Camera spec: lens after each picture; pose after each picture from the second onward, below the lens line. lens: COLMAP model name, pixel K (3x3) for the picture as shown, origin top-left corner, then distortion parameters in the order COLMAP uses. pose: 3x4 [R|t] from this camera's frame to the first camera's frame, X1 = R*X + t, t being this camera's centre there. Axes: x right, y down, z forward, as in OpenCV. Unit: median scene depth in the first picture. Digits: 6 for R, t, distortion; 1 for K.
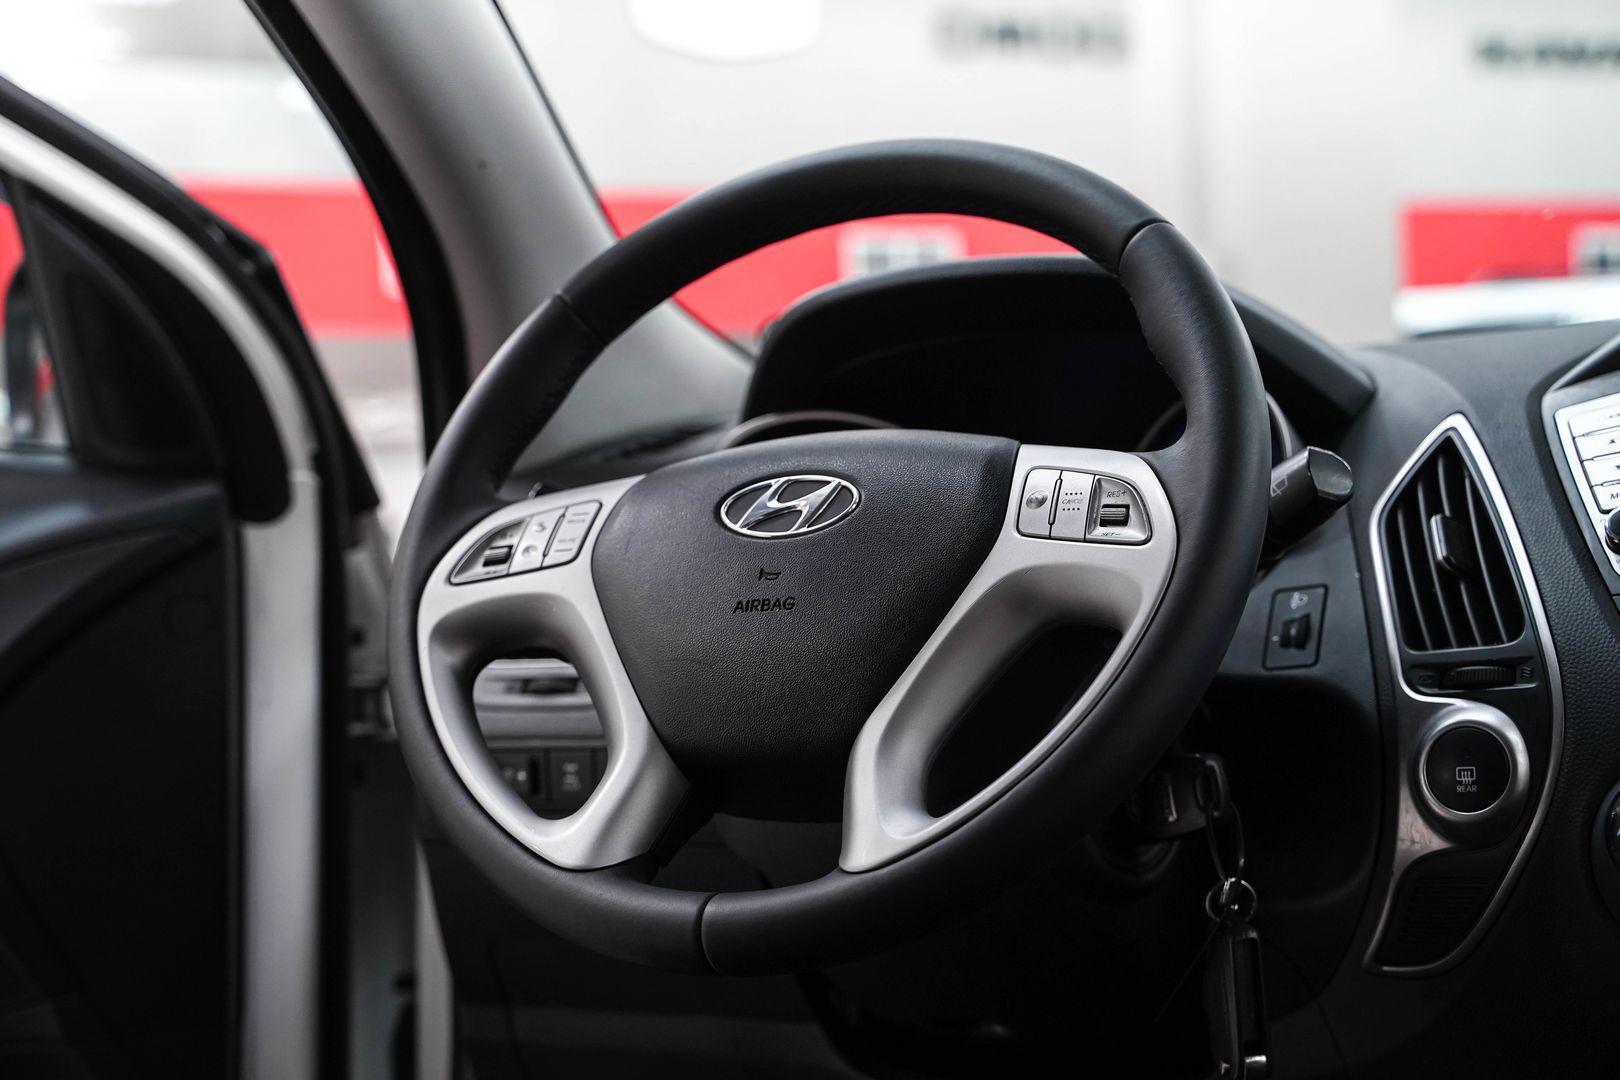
lens RADIAL K [[2376.0, 0, 810.3], [0, 2376.0, 493.5], [0, 0, 1]] dist [0.125382, 0.017219]
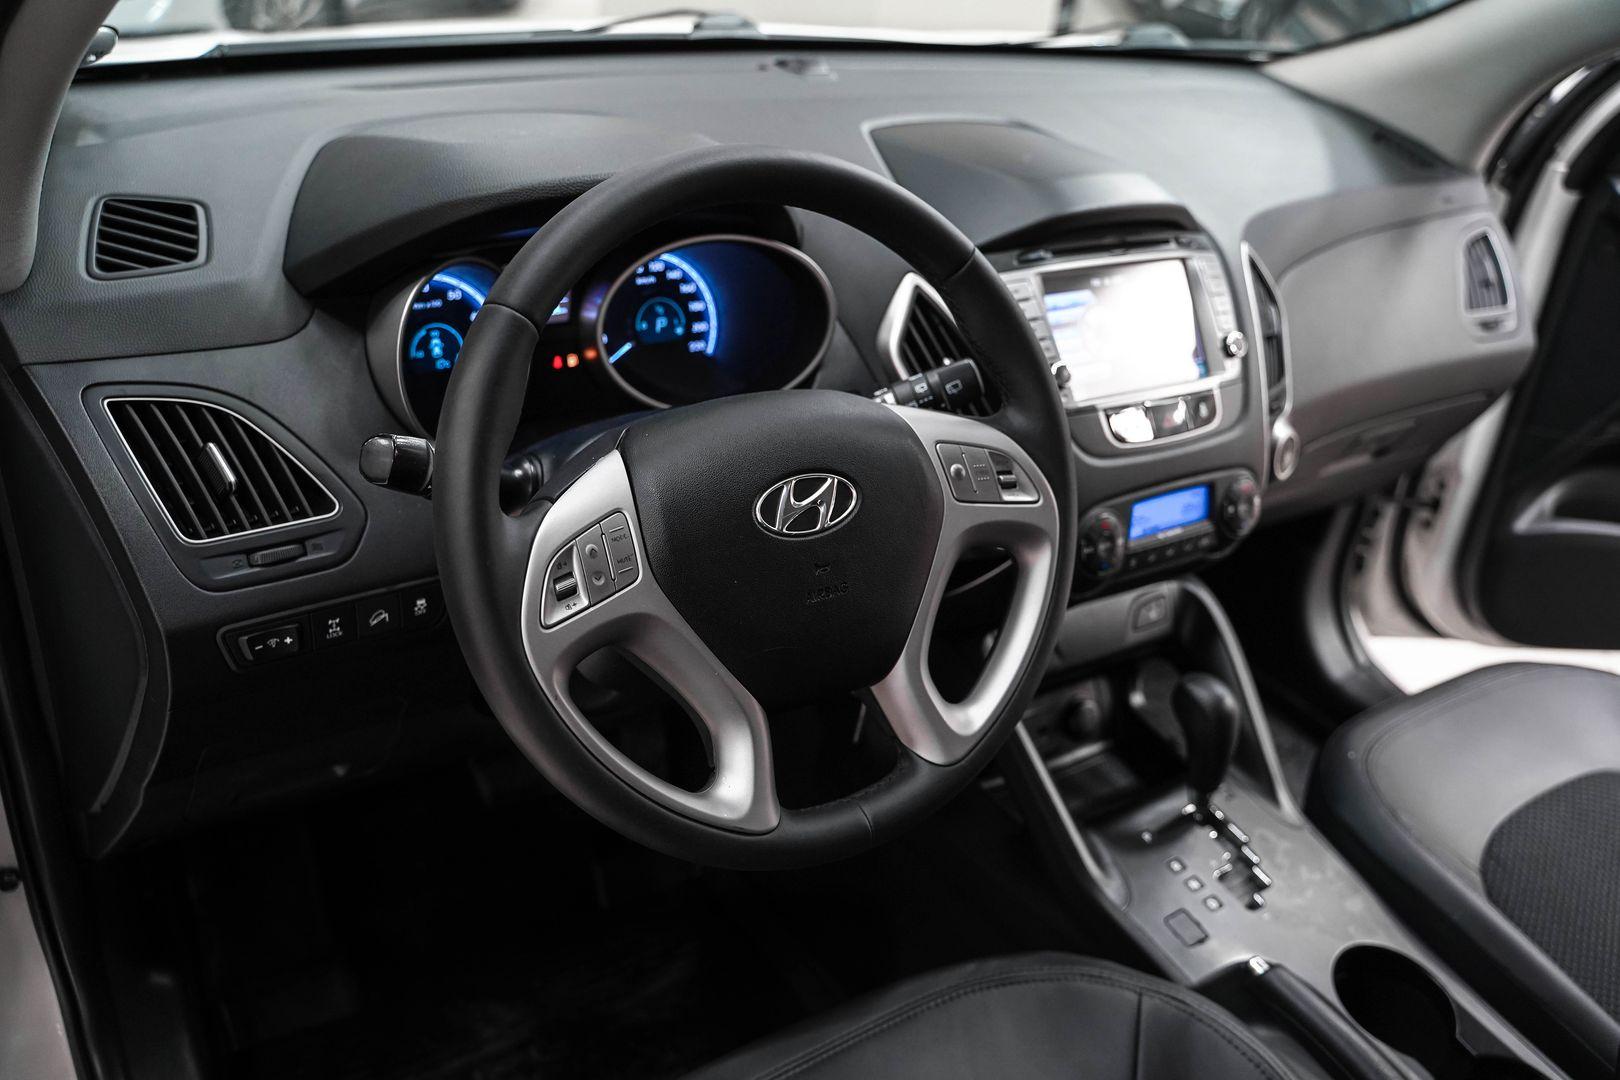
lens RADIAL K [[1320.9, 0, 810.0], [0, 1320.9, 540.0], [0, 0, 1]] dist [-0.113045, 0.088657]
pose [[0.522316, -0.344885, 0.779898, -0.582087], [-0.154308, 0.861243, 0.484201, -0.330468], [-0.838674, -0.373250, 0.396623, 0.701113]]
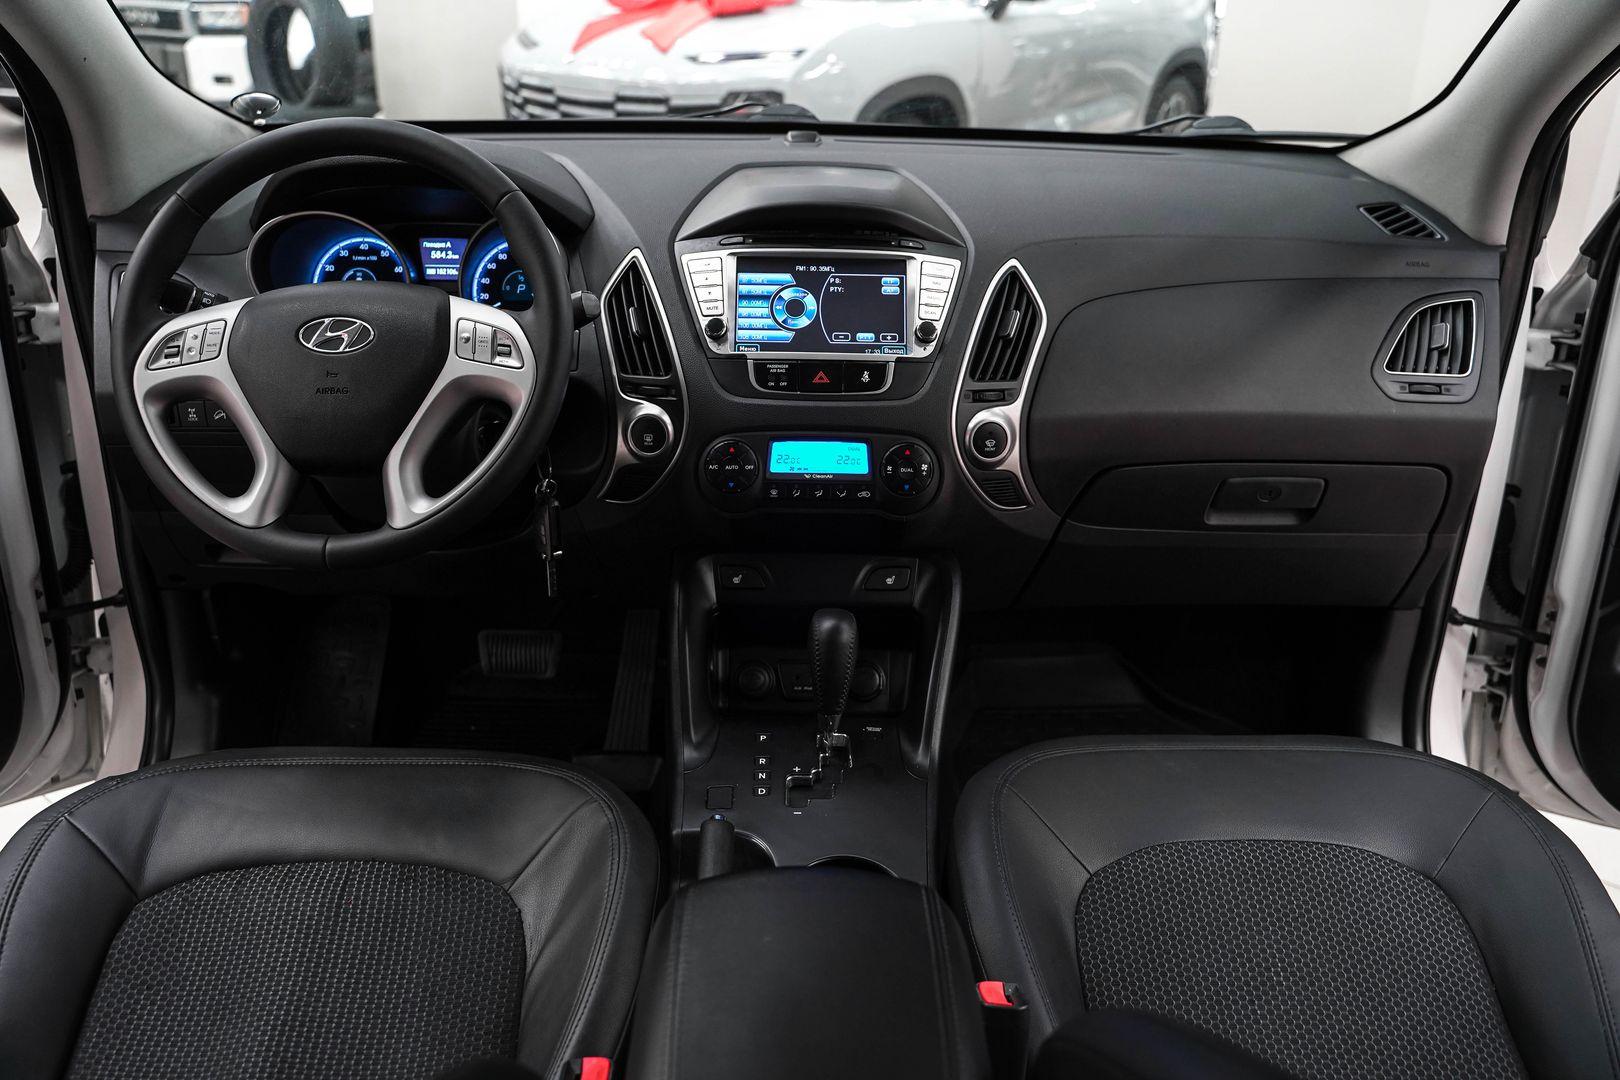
lens RADIAL K [[1320.9, 0, 810.0], [0, 1320.9, 540.0], [0, 0, 1]] dist [-0.113045, 0.088657]
pose [[0.892310, -0.123285, 0.434262, -0.151341], [-0.074285, 0.908769, 0.410635, -0.320467], [-0.445269, -0.398672, 0.801745, -0.135596]]
